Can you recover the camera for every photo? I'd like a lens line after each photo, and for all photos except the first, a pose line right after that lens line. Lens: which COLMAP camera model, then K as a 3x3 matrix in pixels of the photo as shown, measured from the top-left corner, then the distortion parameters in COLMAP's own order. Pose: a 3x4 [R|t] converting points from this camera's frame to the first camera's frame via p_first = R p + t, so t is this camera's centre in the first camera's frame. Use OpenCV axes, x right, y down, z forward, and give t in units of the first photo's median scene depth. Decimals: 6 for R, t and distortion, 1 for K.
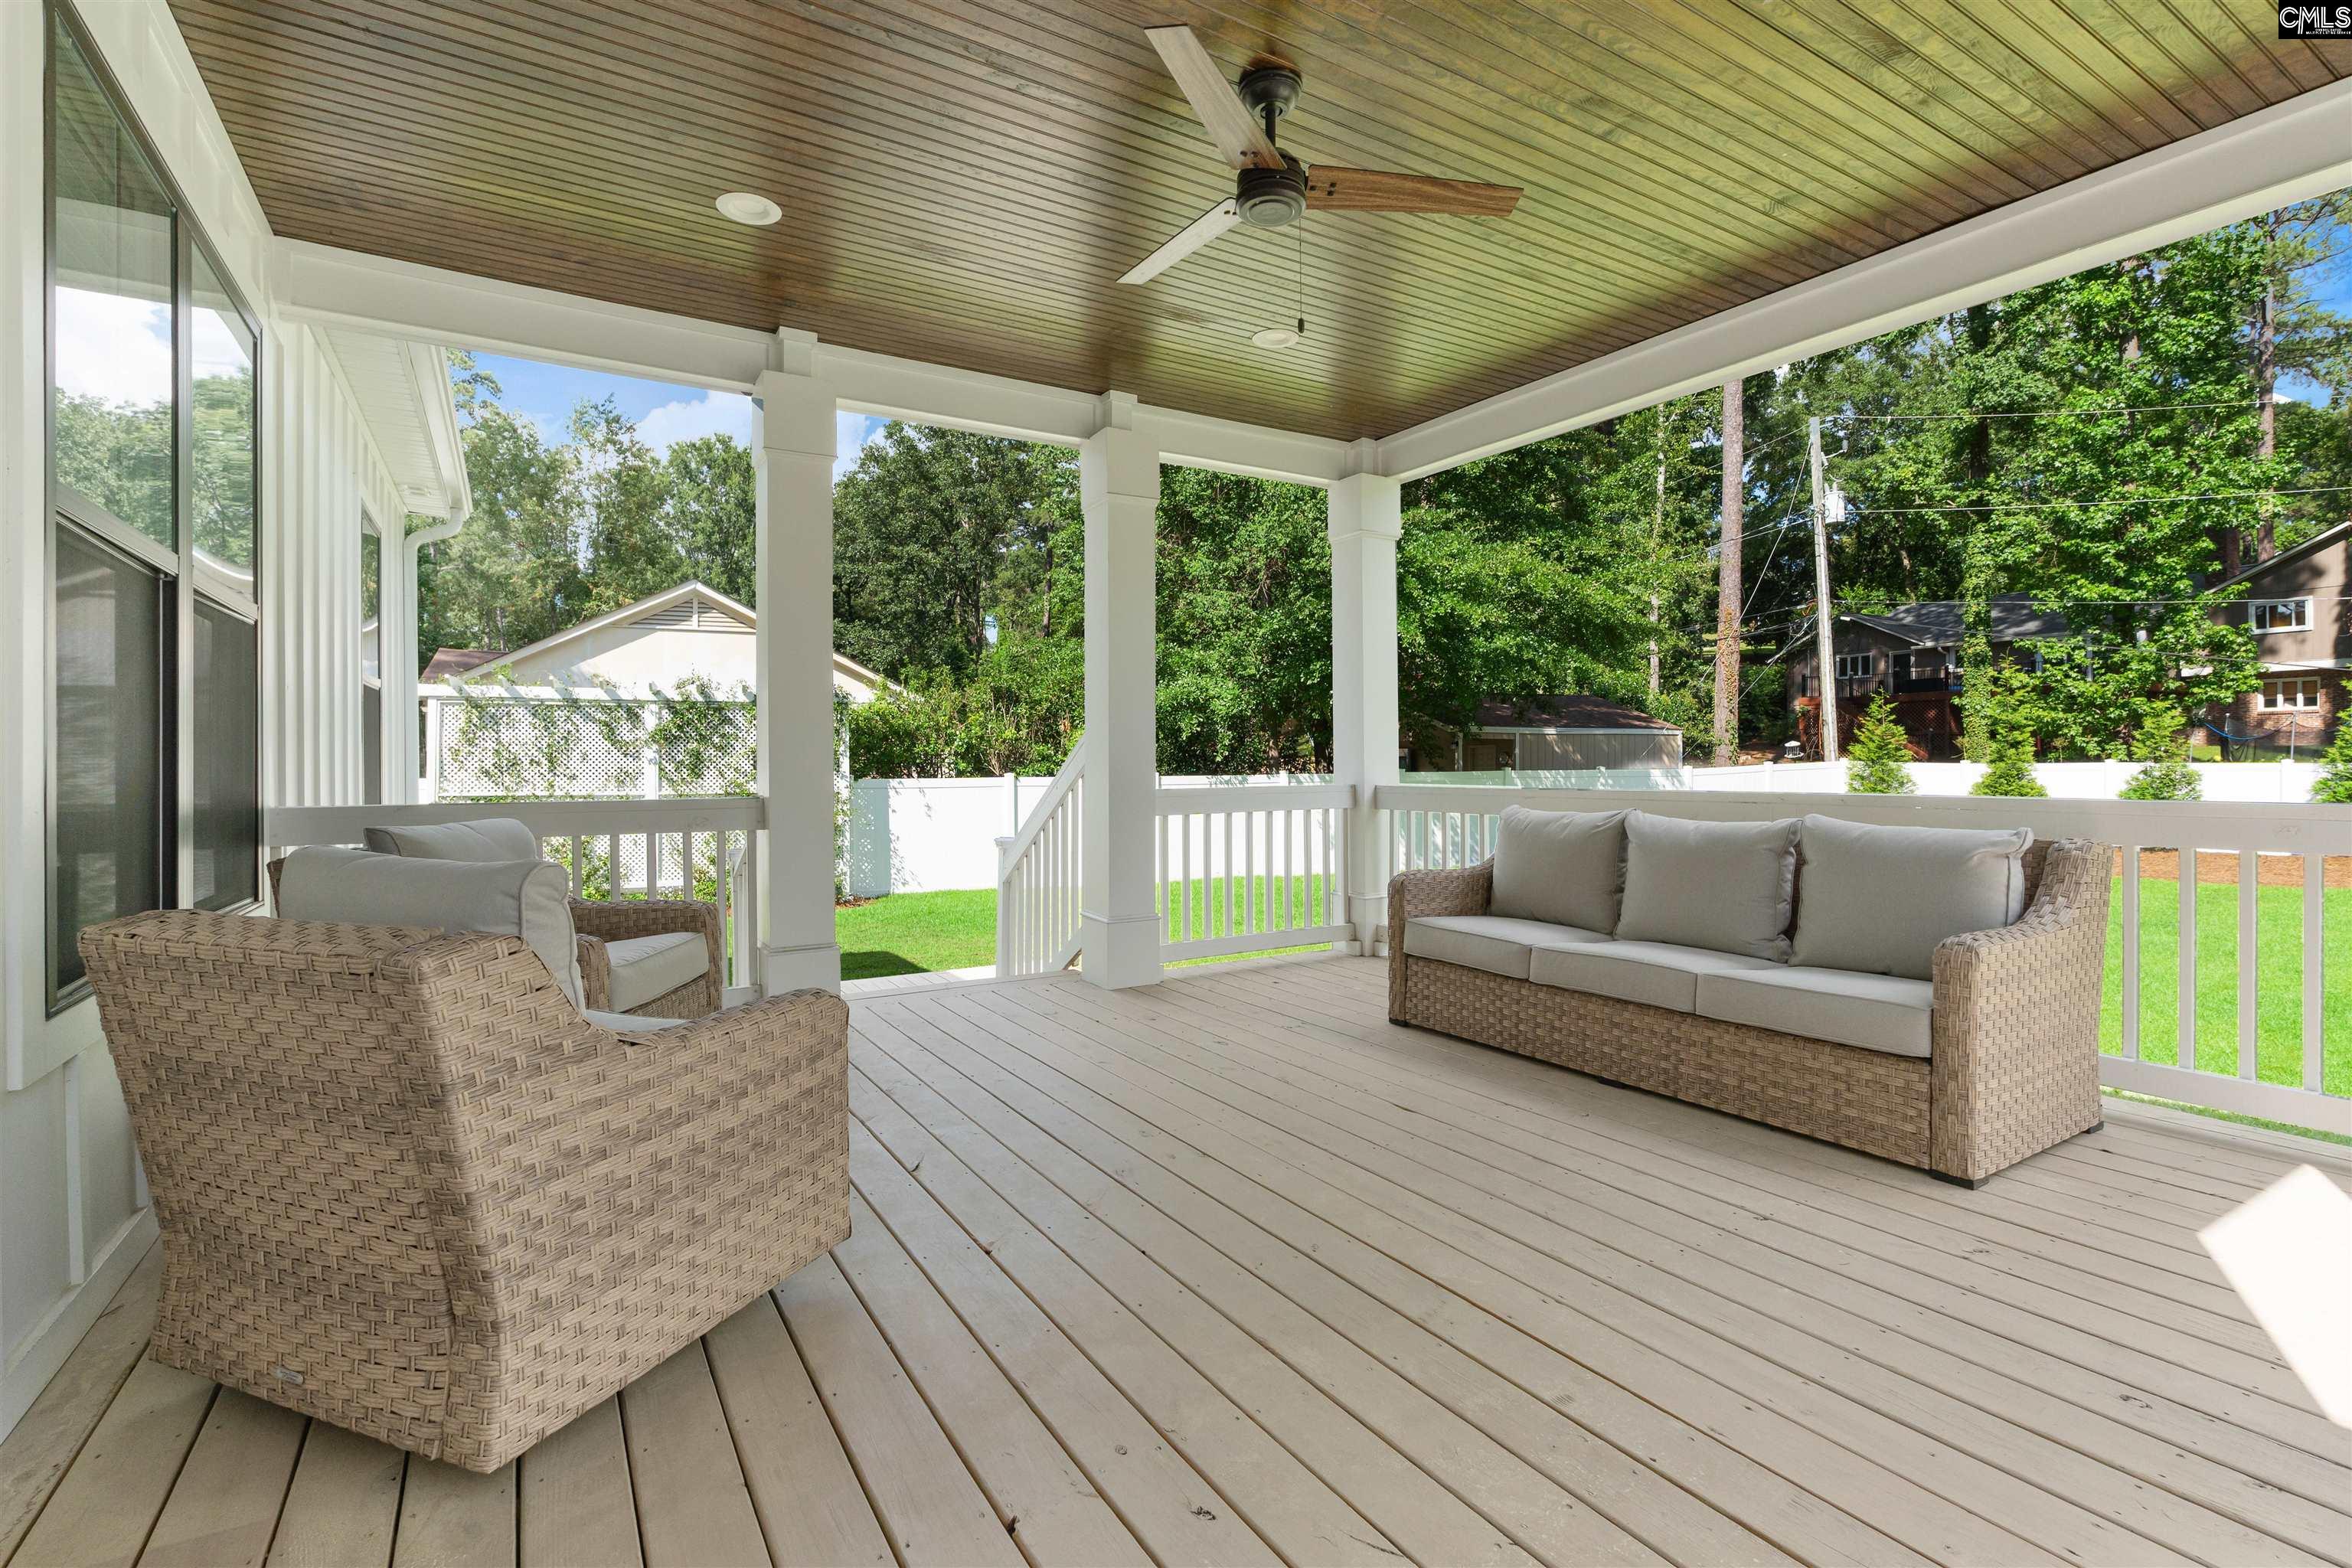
lens RADIAL K [[1067.4, 0, 1155.2], [0, 1067.4, 772.8], [0, 0, 1]] dist [-0.007348, -0.000133]
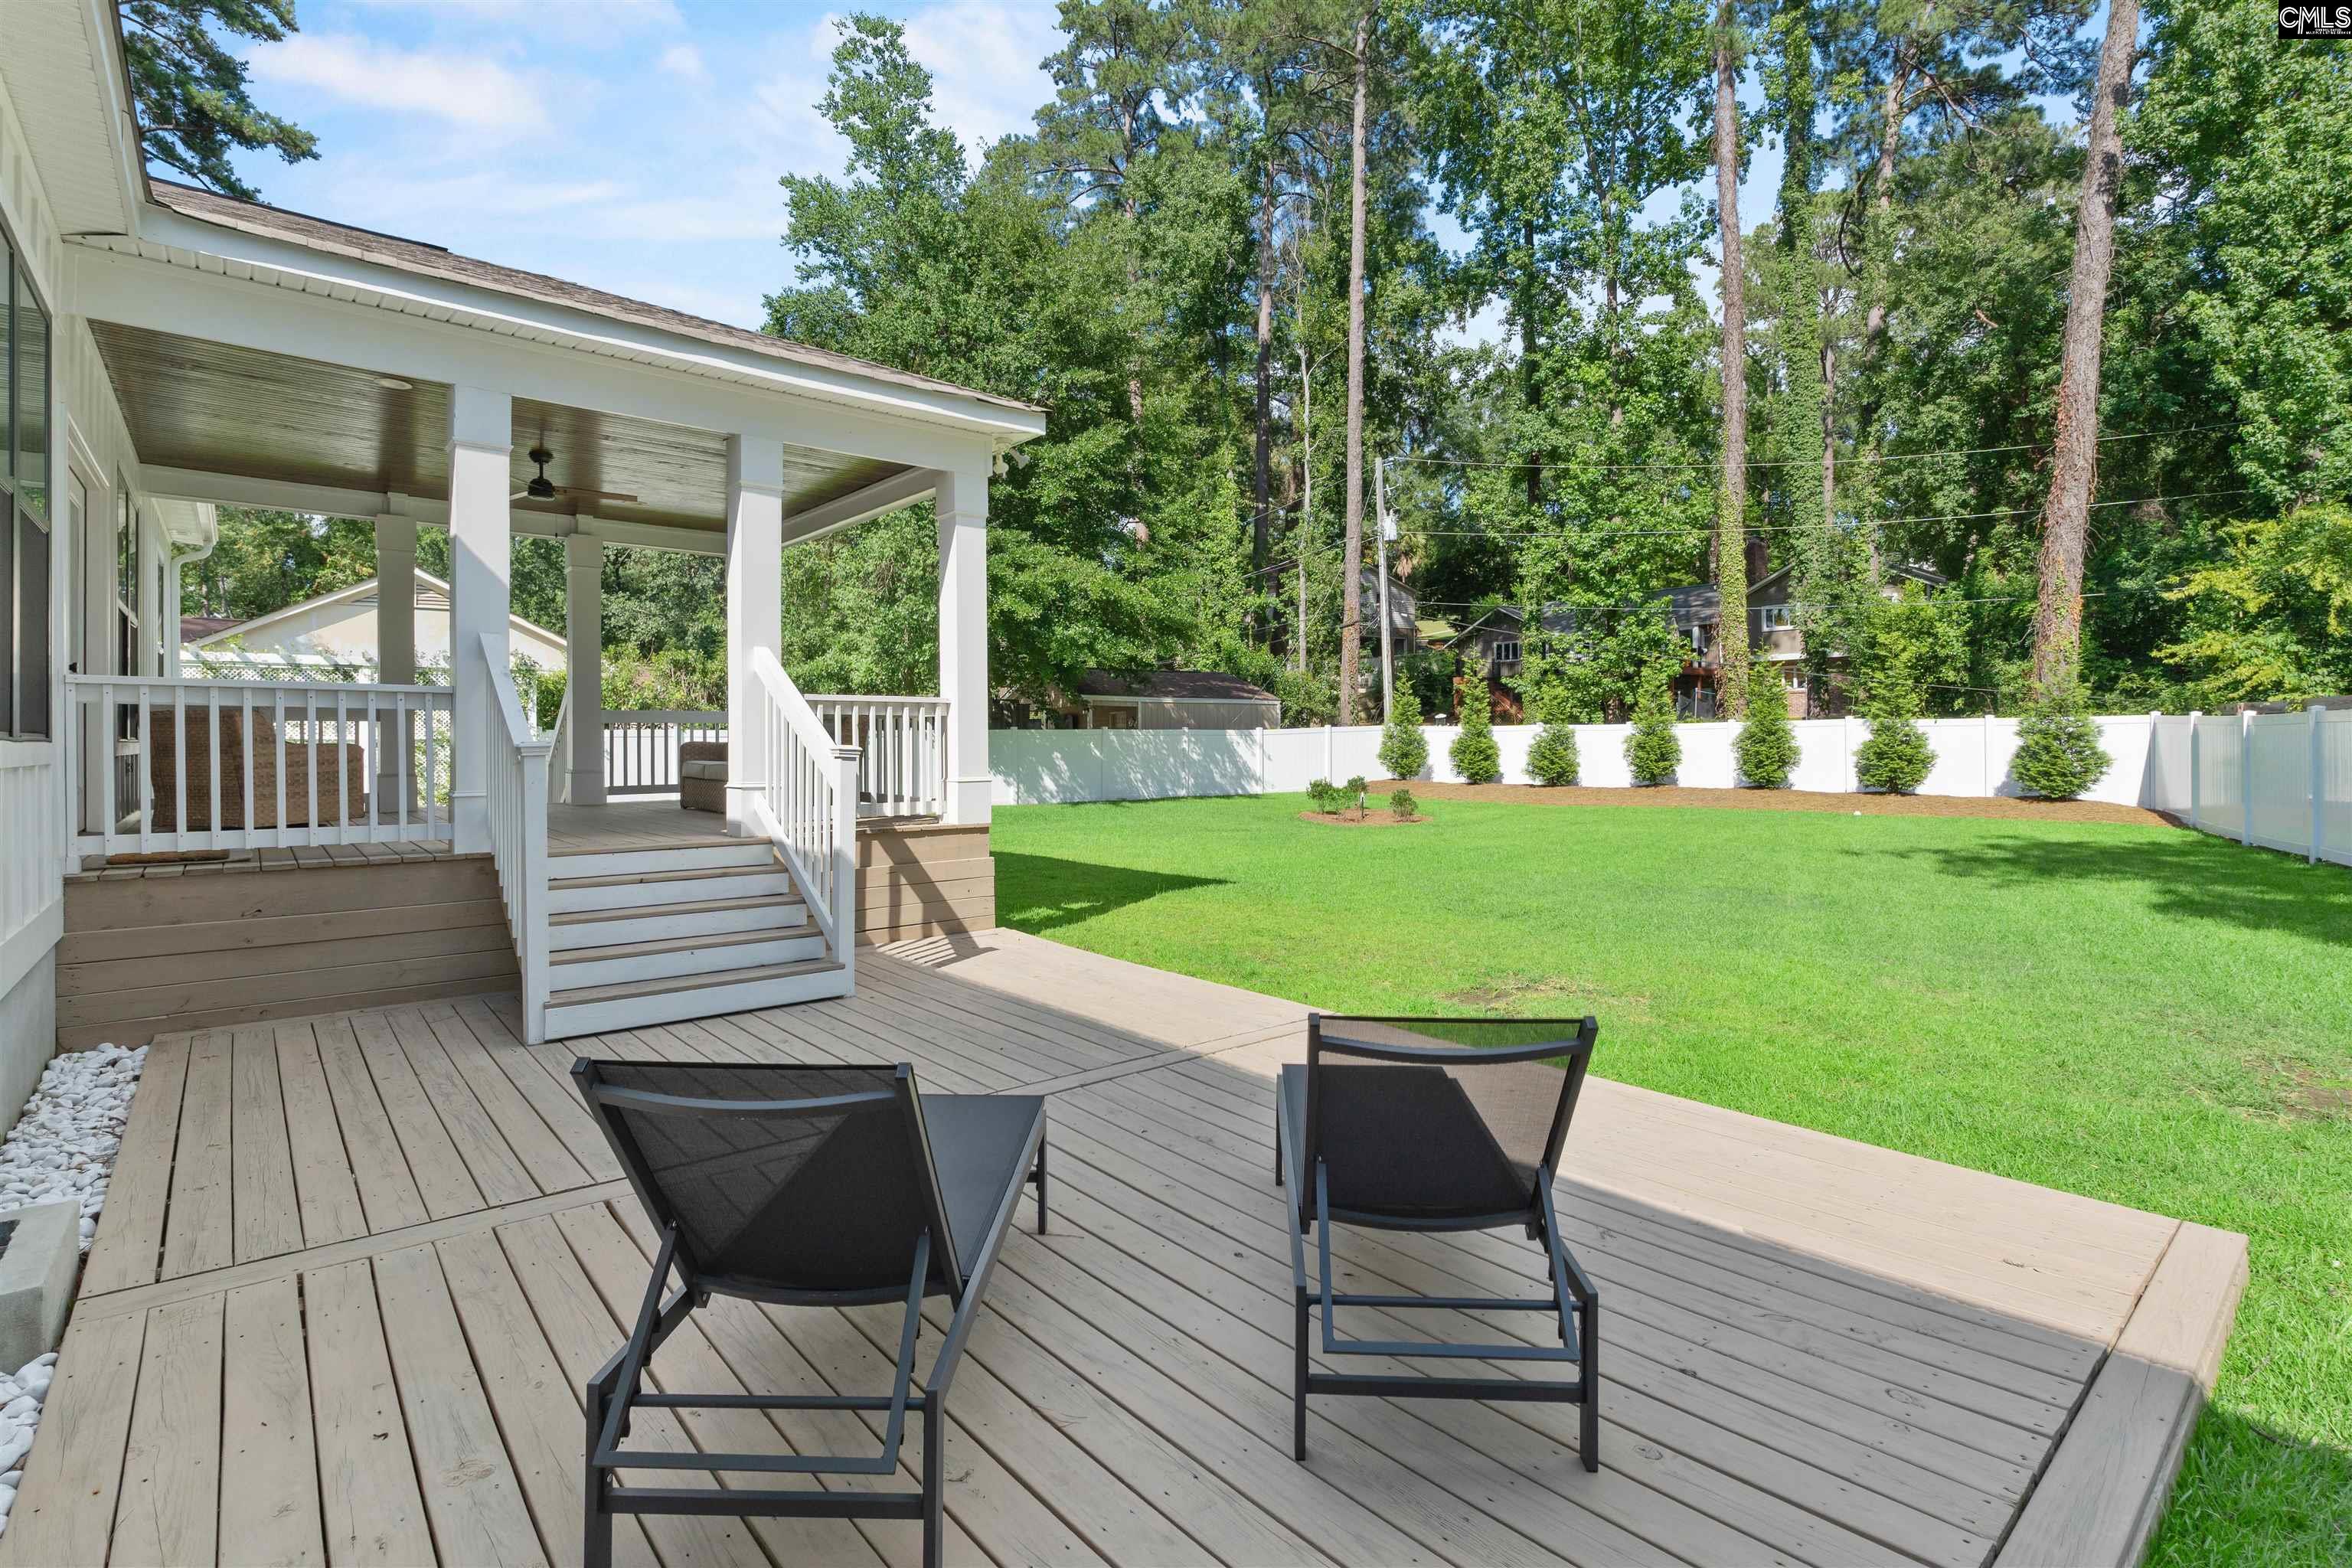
lens RADIAL K [[1097.6, 0, 1173.3], [0, 1097.6, 751.7], [0, 0, 1]] dist [-0.002160, -0.000351]
pose [[0.986253, 0.000037, 0.165245, 0.154624], [0.000011, 1.000000, -0.000288, 0.020841], [-0.165245, 0.000286, 0.986252, -0.265868]]
